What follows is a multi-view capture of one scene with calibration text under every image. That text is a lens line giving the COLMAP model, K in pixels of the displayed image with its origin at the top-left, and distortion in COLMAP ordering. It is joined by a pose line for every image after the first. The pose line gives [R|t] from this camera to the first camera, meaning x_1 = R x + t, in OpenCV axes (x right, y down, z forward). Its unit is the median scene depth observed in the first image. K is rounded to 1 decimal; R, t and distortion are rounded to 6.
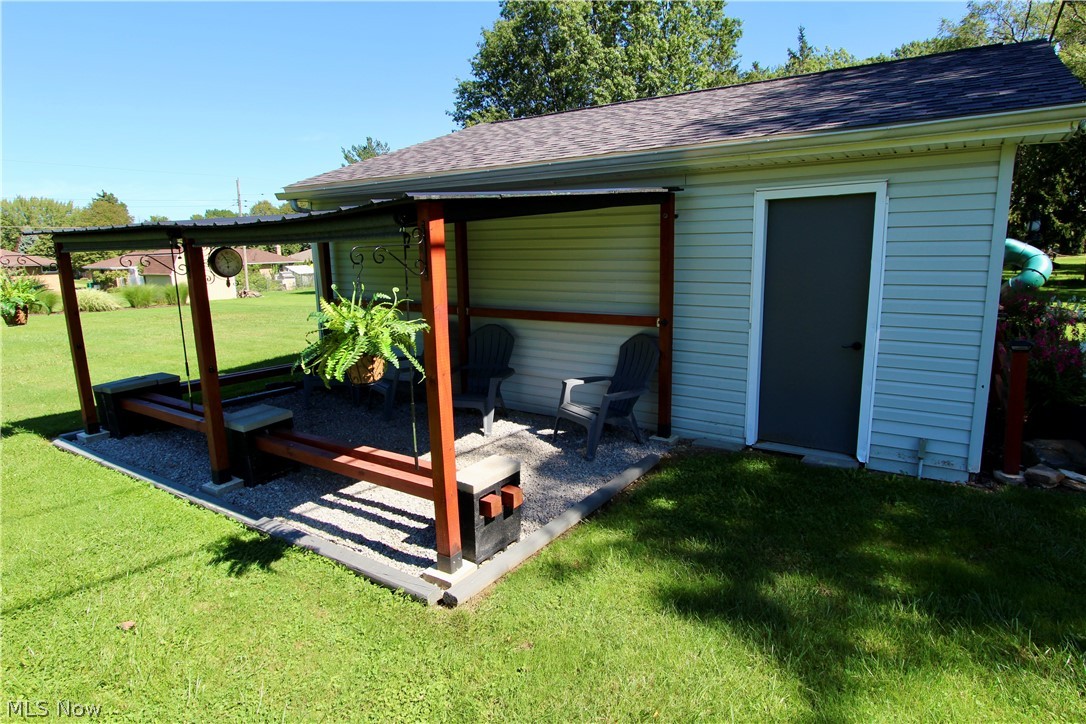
lens RADIAL K [[626.5, 0, 543.0], [0, 626.5, 362.0], [0, 0, 1]] dist [0.000159, -0.000108]
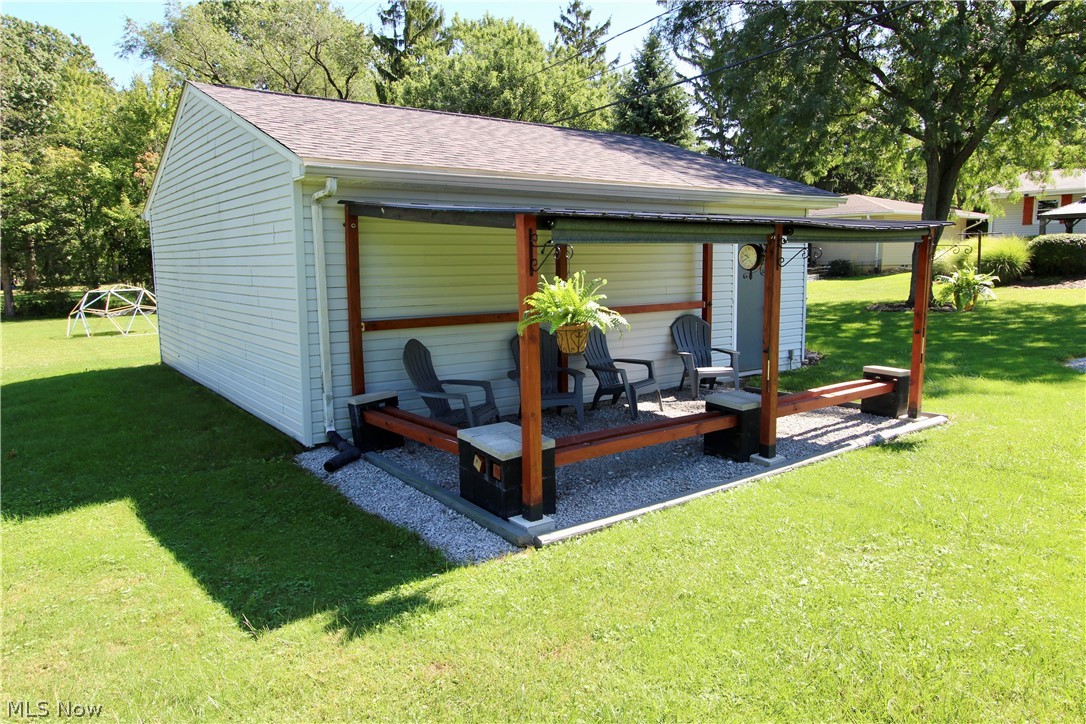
lens RADIAL K [[740.4, 0, 543.0], [0, 740.4, 362.0], [0, 0, 1]] dist [-0.006494, 0.007083]
pose [[0.321458, -0.116358, 0.939748, -1.498434], [0.188050, 0.980500, 0.057078, -0.094181], [-0.928064, 0.158371, 0.337070, 0.741347]]
